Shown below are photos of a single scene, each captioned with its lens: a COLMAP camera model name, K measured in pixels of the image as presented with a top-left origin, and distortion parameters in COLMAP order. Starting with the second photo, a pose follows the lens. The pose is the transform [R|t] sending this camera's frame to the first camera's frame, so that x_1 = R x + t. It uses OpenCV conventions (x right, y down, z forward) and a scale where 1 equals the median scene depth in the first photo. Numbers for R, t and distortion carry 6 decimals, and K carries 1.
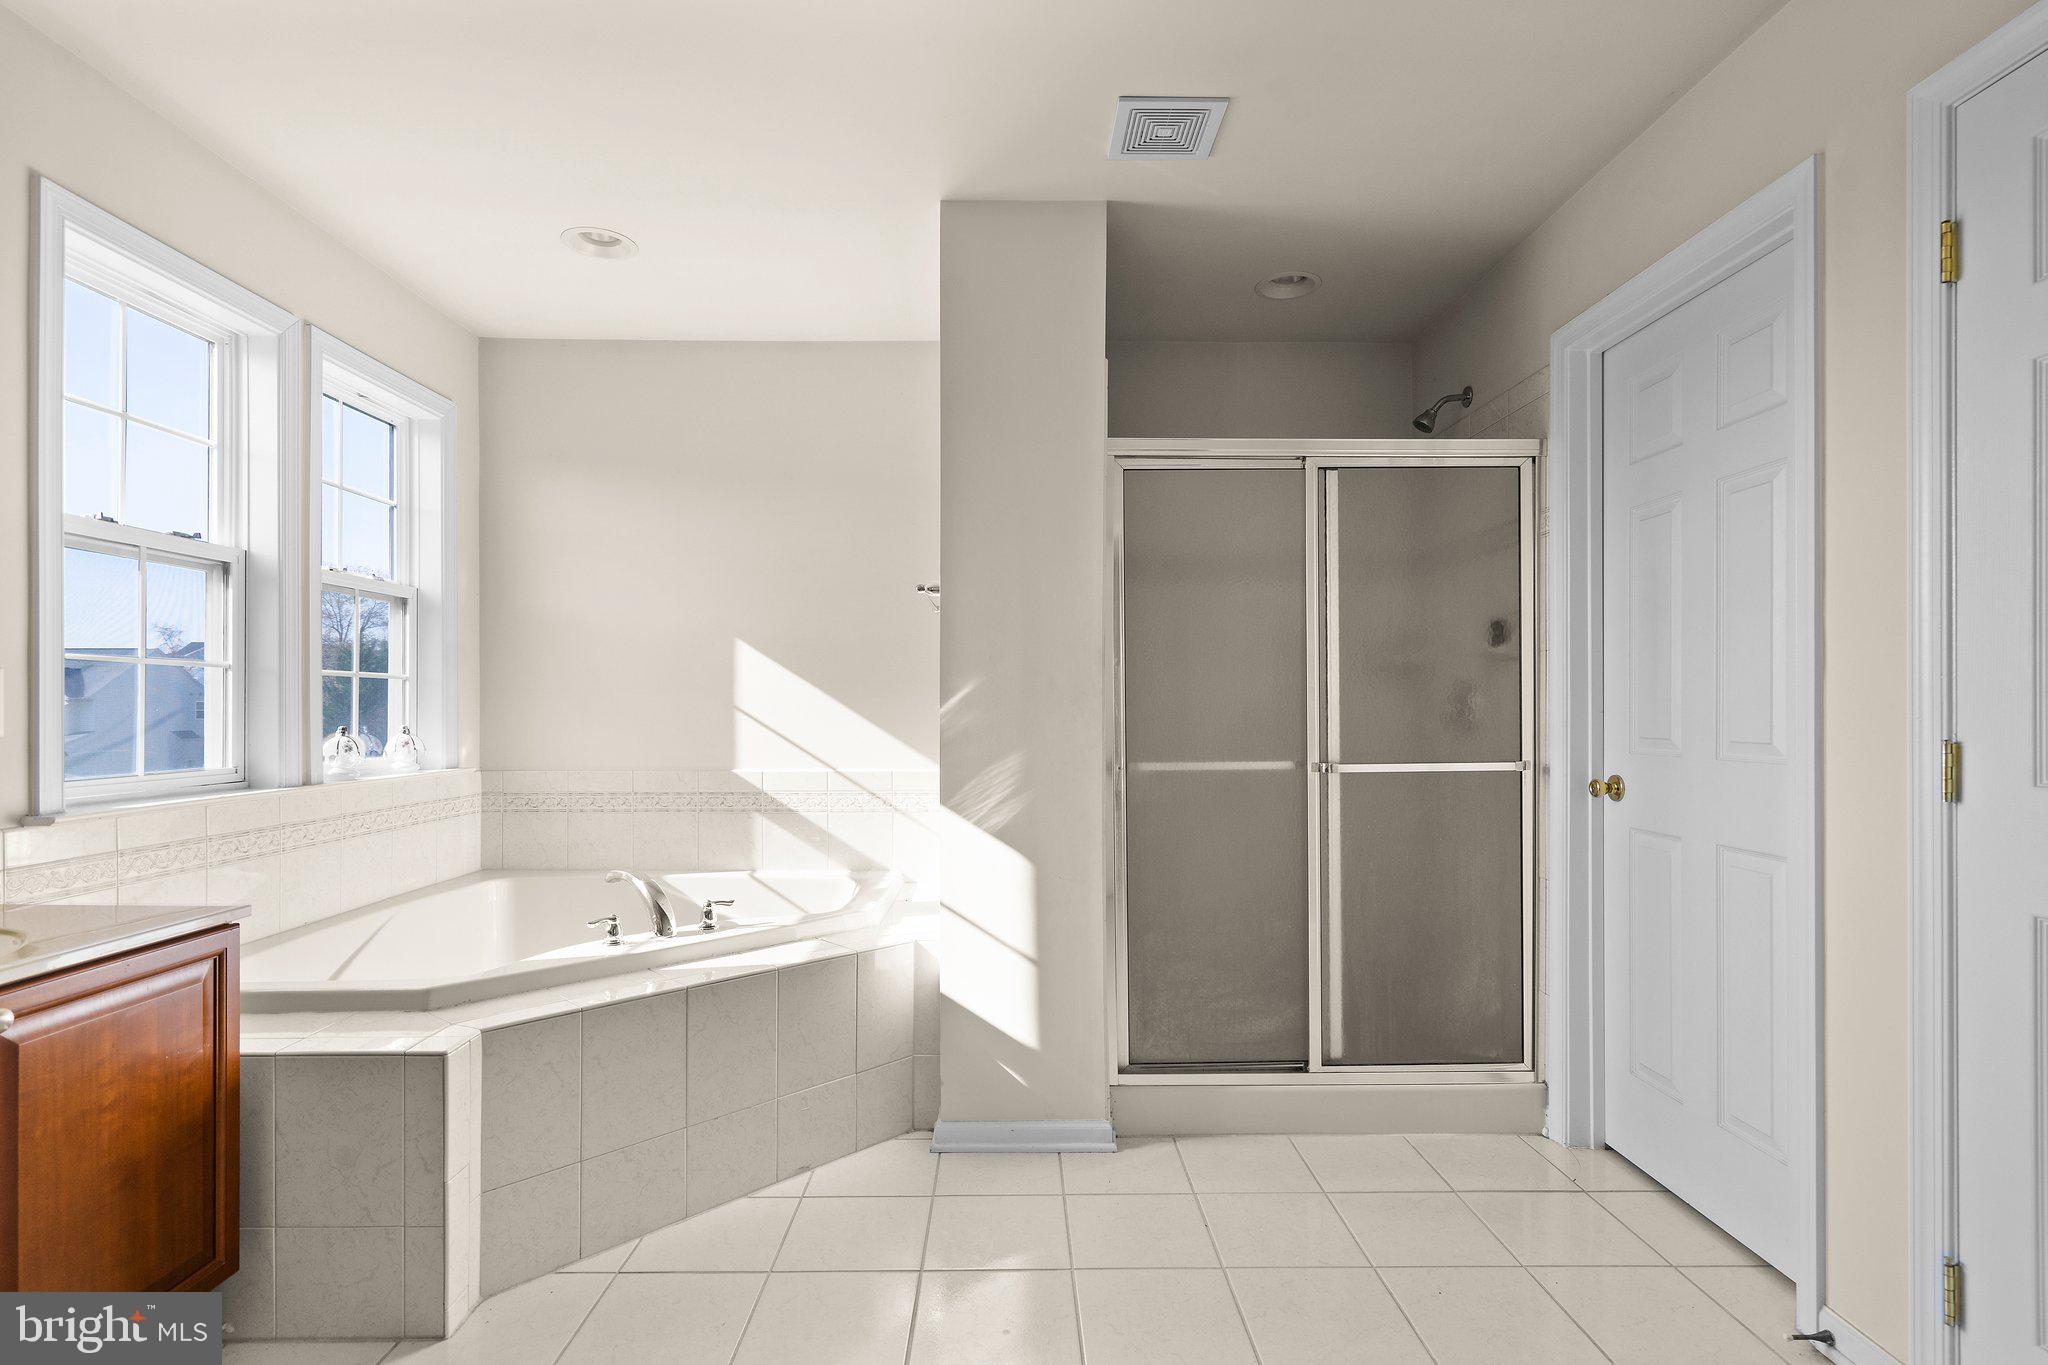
lens RADIAL K [[977.6, 0, 1023.6], [0, 977.6, 702.7], [0, 0, 1]] dist [0.001230, 0.000410]
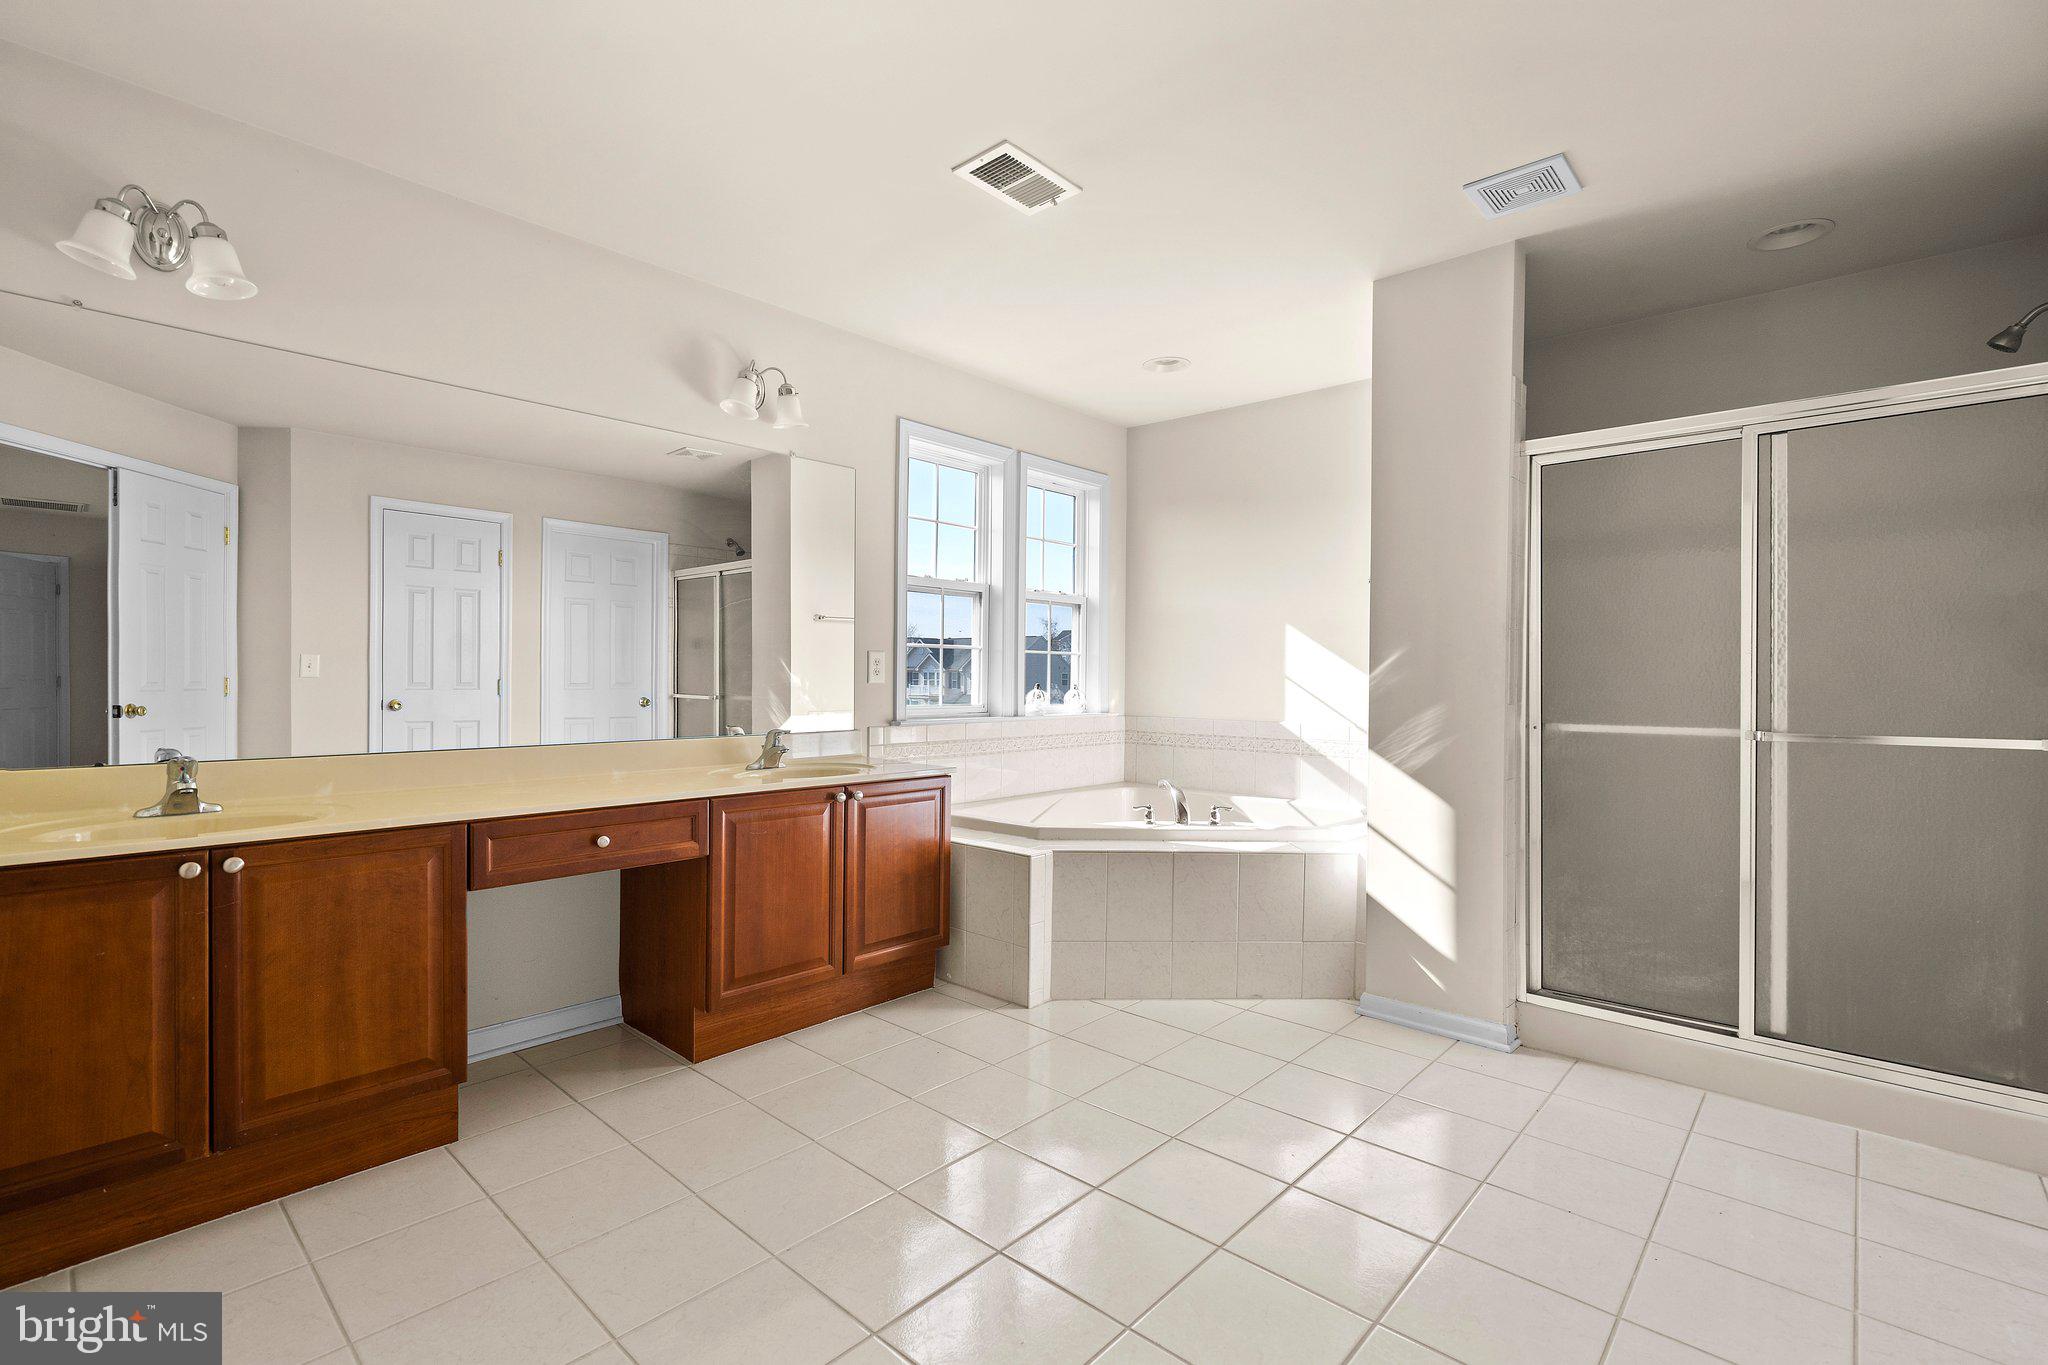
lens RADIAL K [[929.7, 0, 1021.8], [0, 929.7, 676.3], [0, 0, 1]] dist [-0.008089, 0.003224]
pose [[0.729831, 0.006547, -0.683596, 0.406064], [-0.006713, 0.999975, 0.002410, 0.008236], [0.683595, 0.002830, 0.729856, -0.202849]]
